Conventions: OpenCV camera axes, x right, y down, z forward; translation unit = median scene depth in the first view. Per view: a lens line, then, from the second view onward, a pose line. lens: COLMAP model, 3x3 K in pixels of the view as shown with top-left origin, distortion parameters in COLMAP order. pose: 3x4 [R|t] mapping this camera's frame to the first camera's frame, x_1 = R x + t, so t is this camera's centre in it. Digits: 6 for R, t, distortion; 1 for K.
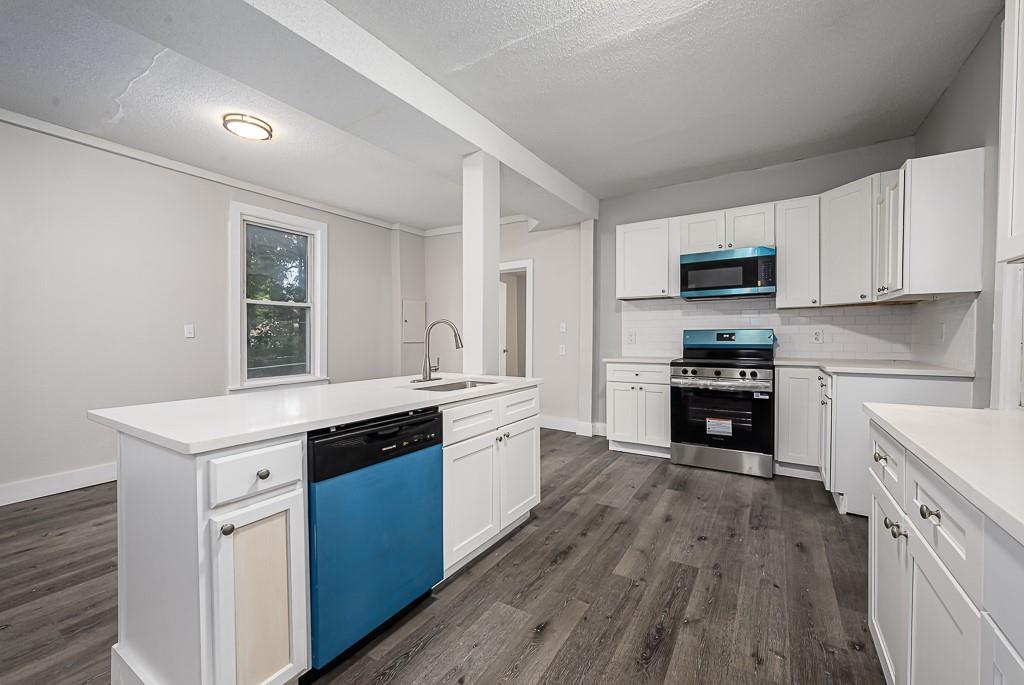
lens RADIAL K [[410.9, 0, 513.2], [0, 410.9, 341.7], [0, 0, 1]] dist [0.000591, 0.000002]
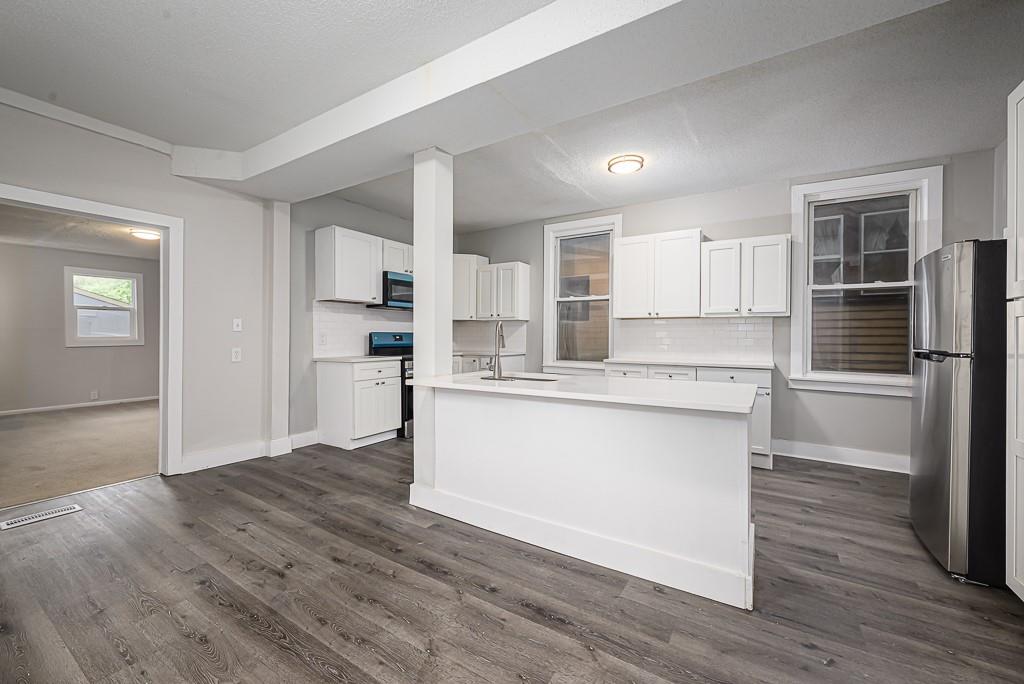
lens RADIAL K [[410.9, 0, 510.6], [0, 410.9, 340.7], [0, 0, 1]] dist [0.000591, 0.000002]
pose [[-0.005996, -0.004323, 0.999973, -0.783370], [0.011704, 0.999922, 0.004393, -0.004337], [-0.999914, 0.011730, -0.005945, 0.616379]]
